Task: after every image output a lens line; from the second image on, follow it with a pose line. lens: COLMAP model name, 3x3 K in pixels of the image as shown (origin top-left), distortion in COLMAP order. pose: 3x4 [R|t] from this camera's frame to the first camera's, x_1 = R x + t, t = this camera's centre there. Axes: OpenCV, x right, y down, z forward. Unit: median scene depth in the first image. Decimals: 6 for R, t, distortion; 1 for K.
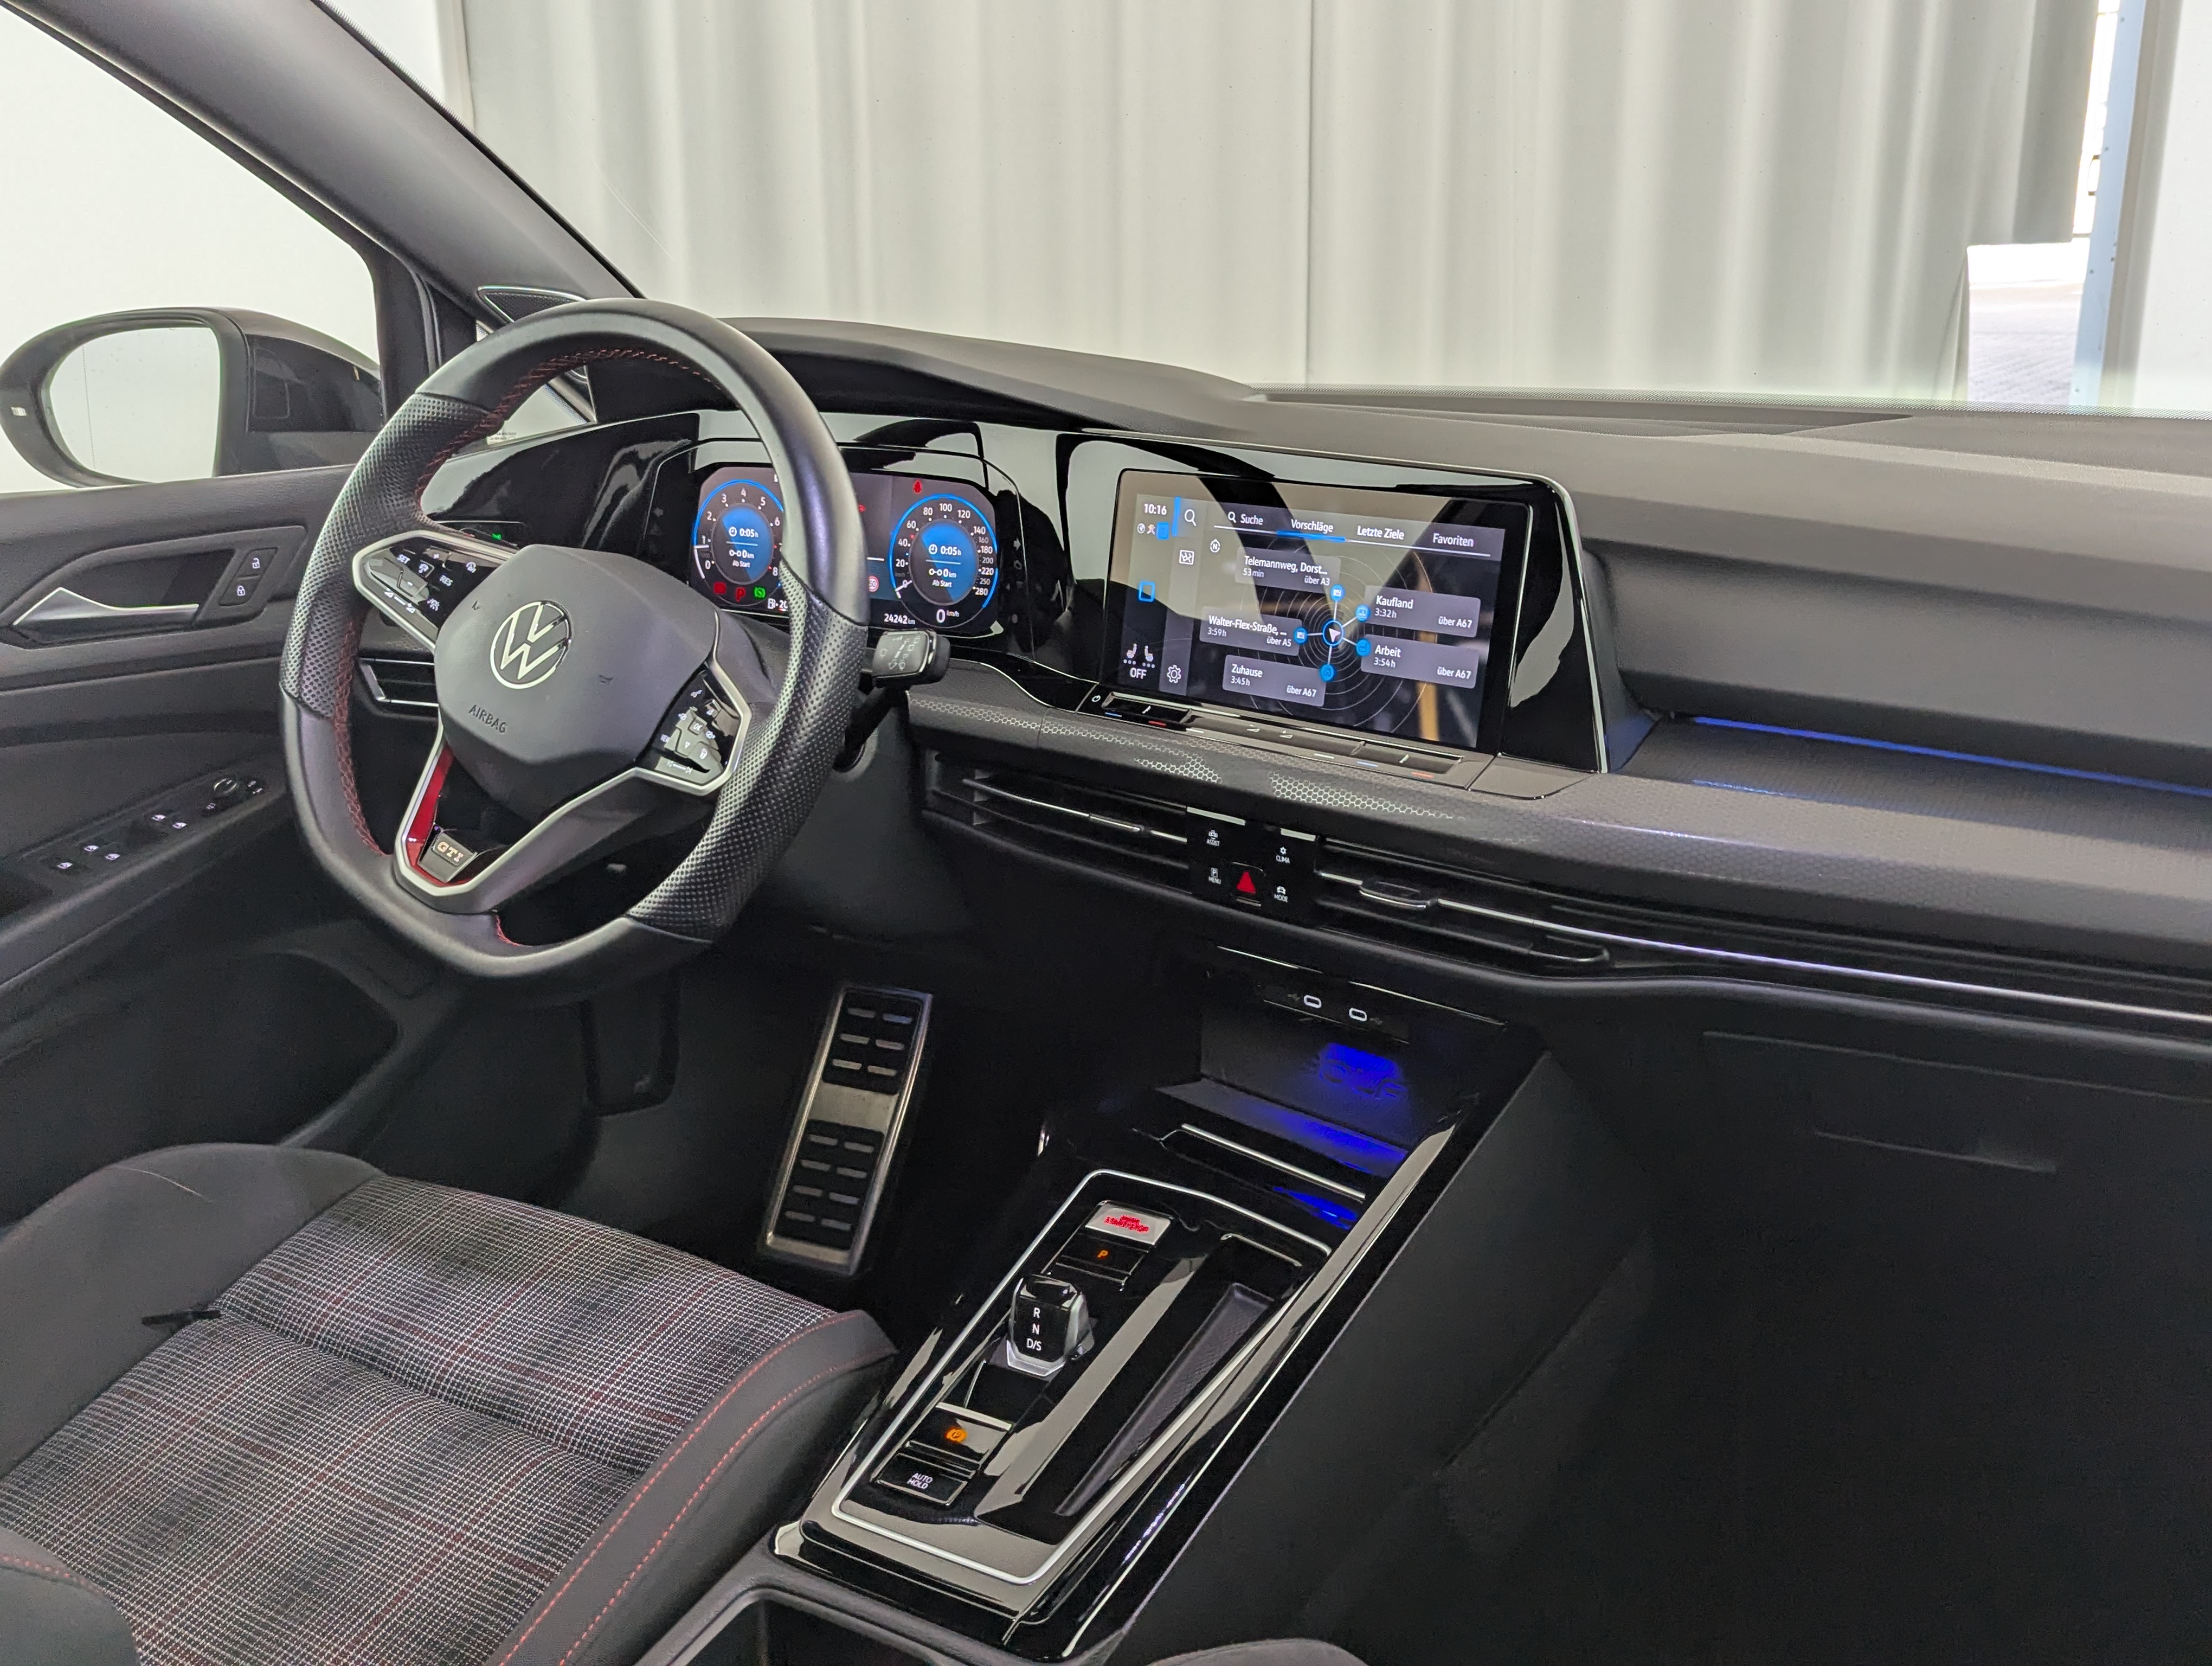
lens RADIAL K [[2046.2, 0, 1098.1], [0, 2046.2, 787.3], [0, 0, 1]] dist [0.160202, -0.400973]
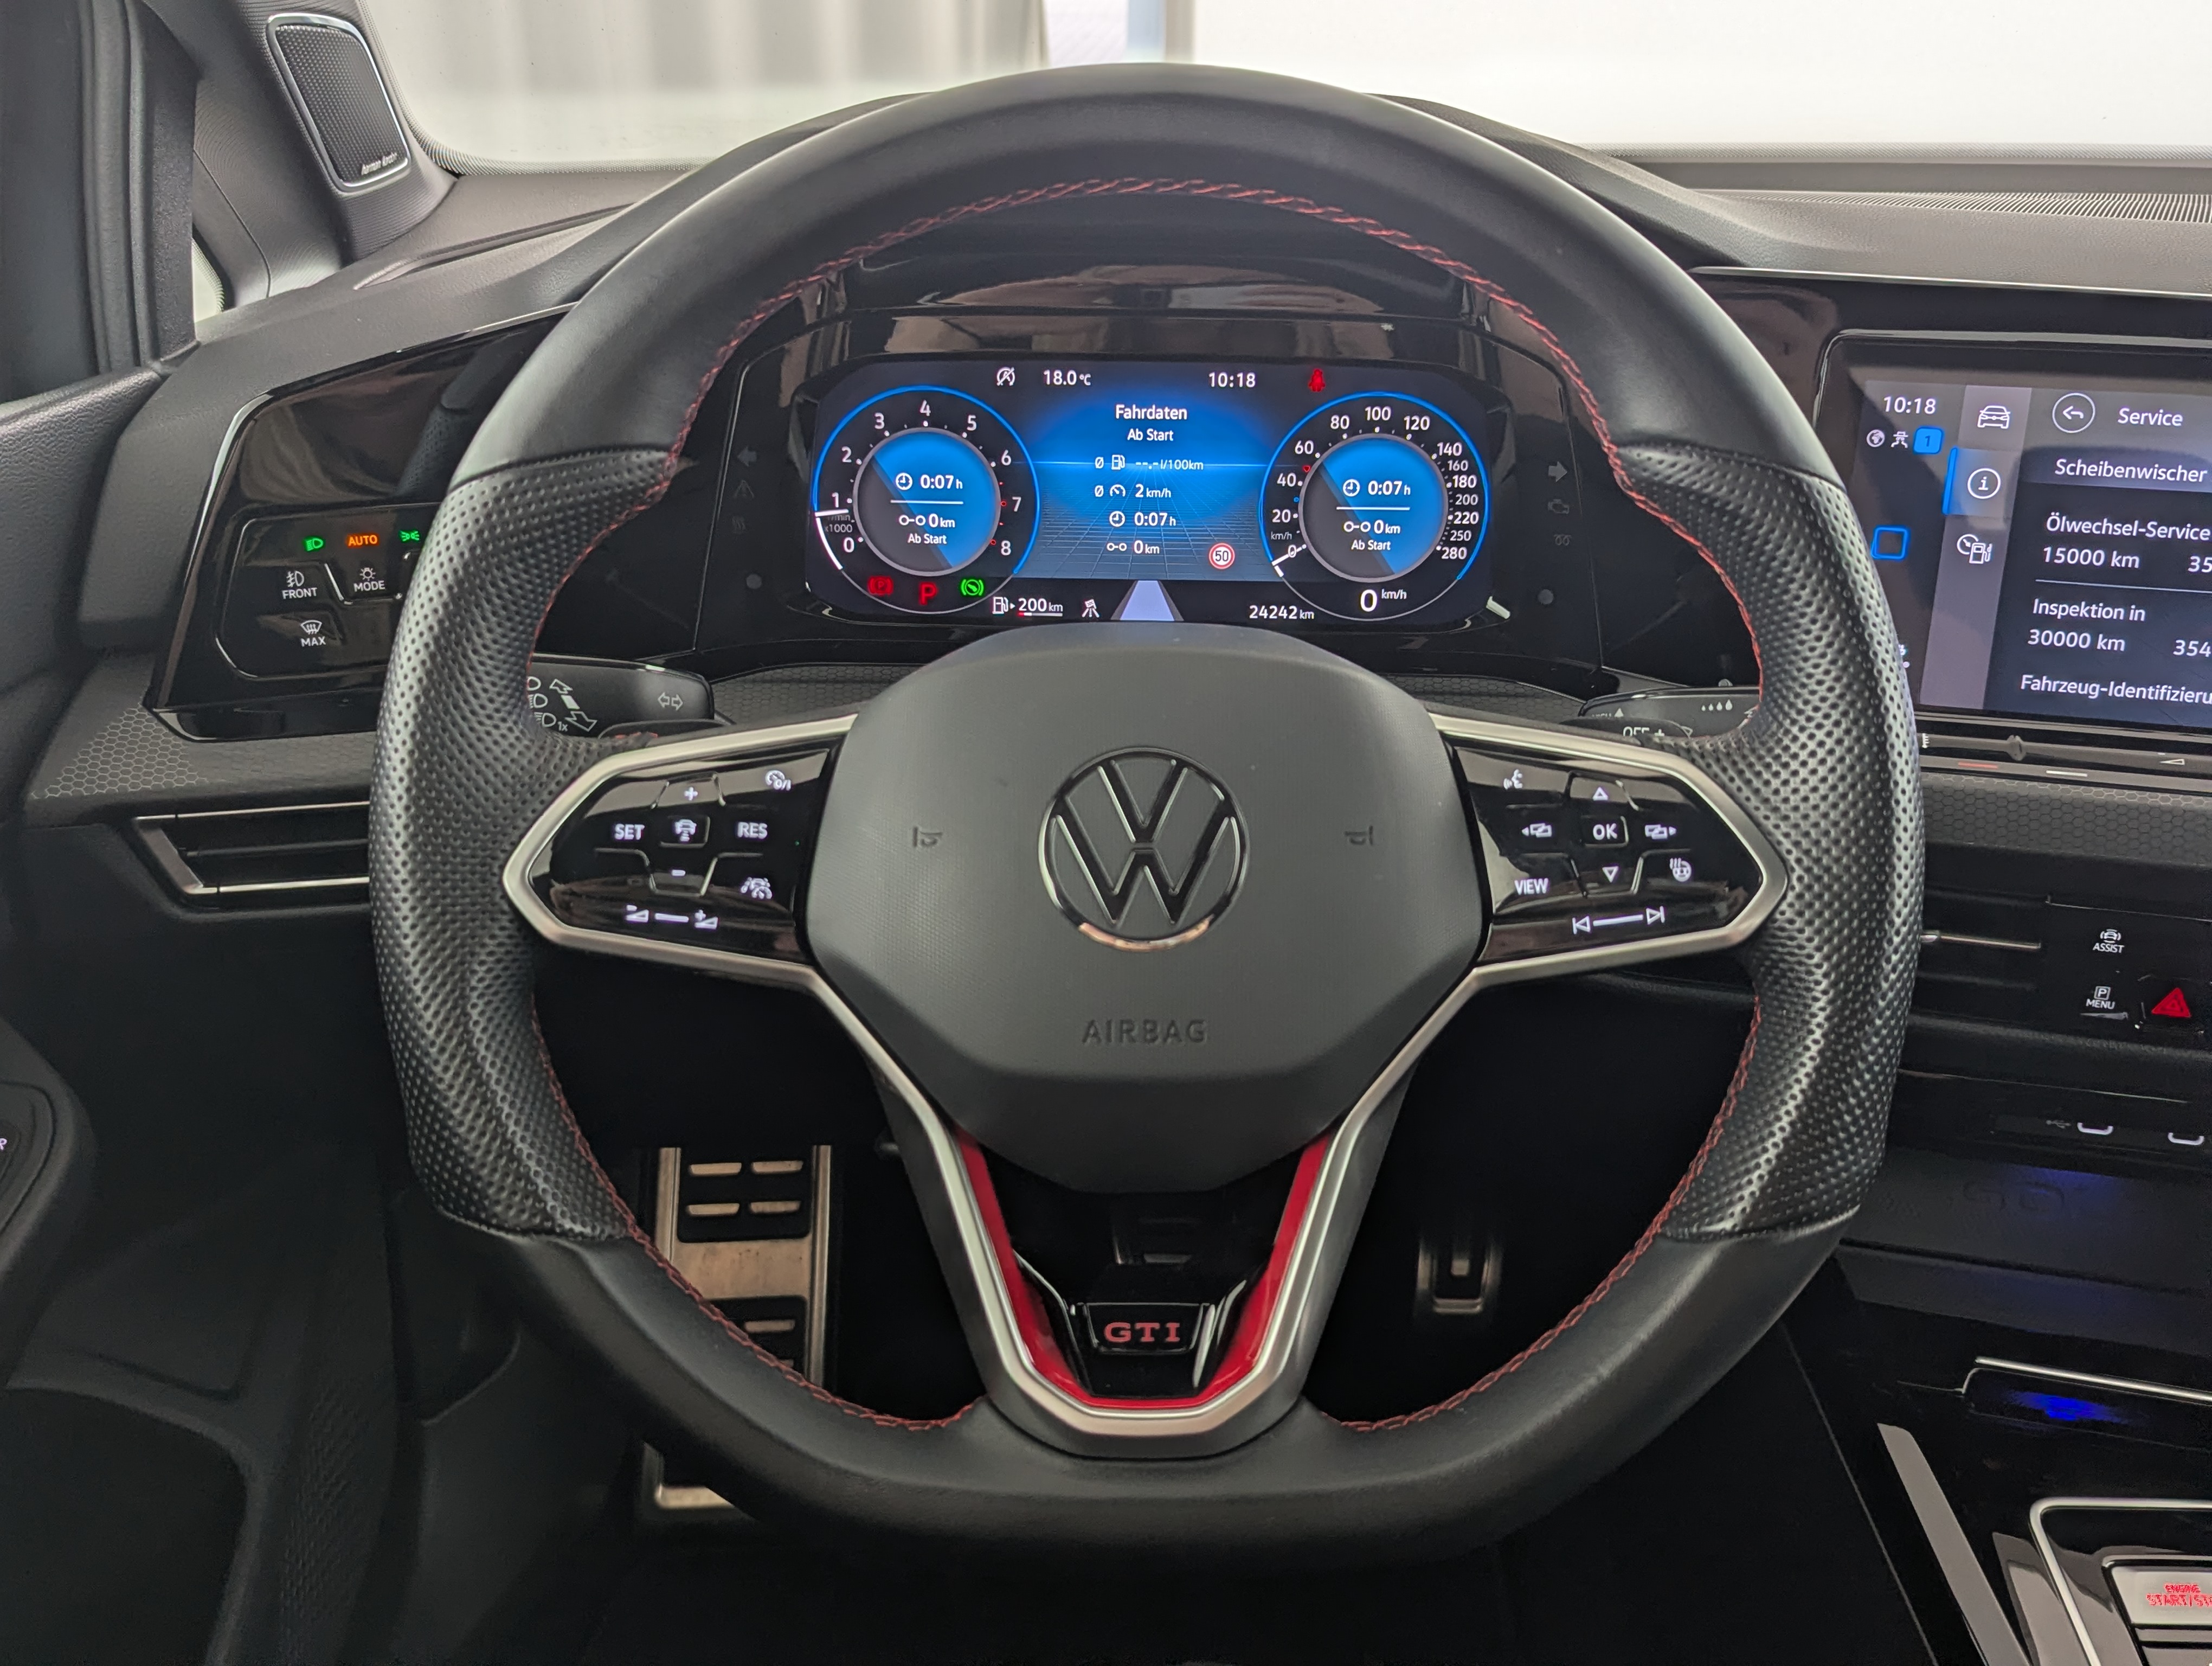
lens RADIAL K [[2046.2, 0, 1098.1], [0, 2046.2, 787.3], [0, 0, 1]] dist [0.160202, -0.400973]
pose [[0.867974, -0.179471, 0.463046, -0.489697], [0.112532, 0.979240, 0.168602, -0.160373], [-0.483692, -0.094234, 0.870151, 0.605201]]
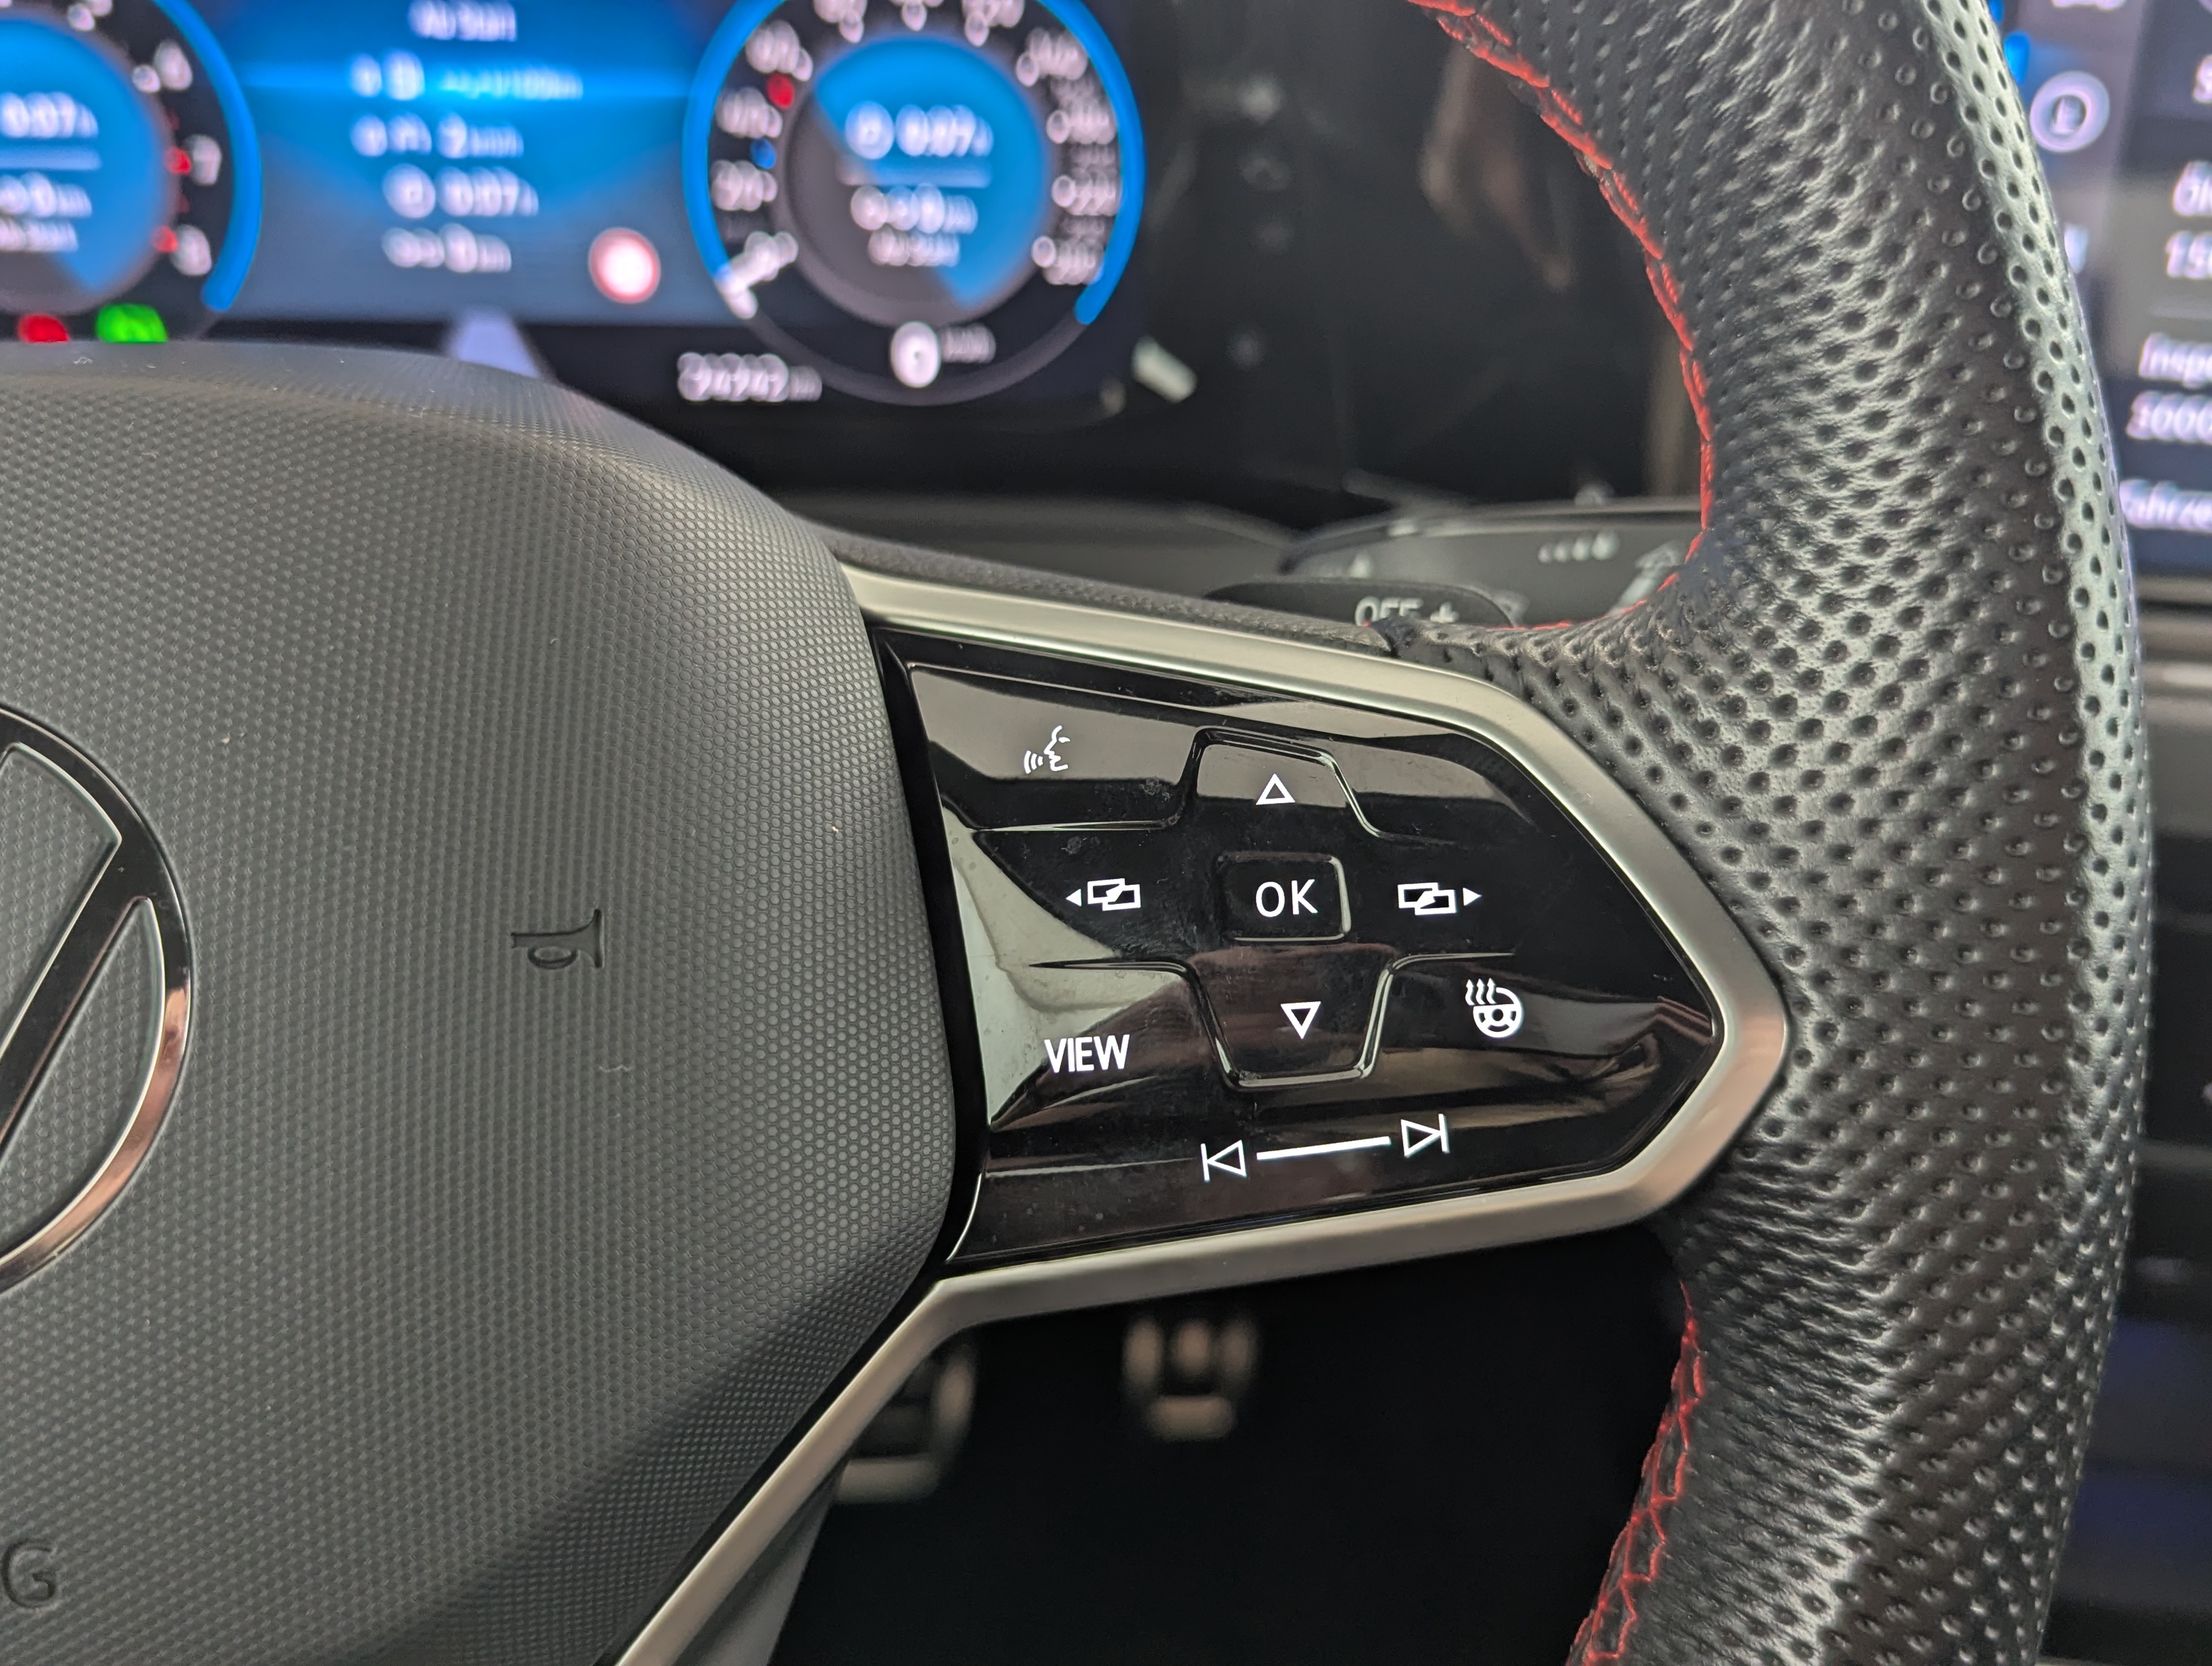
lens RADIAL K [[2098.1, 0, 1077.2], [0, 2098.1, 791.4], [0, 0, 1]] dist [0.064161, -0.225985]
pose [[0.826701, -0.220850, 0.517484, -0.269241], [0.109402, 0.965284, 0.237186, -0.107566], [-0.551902, -0.139468, 0.822163, 0.832987]]
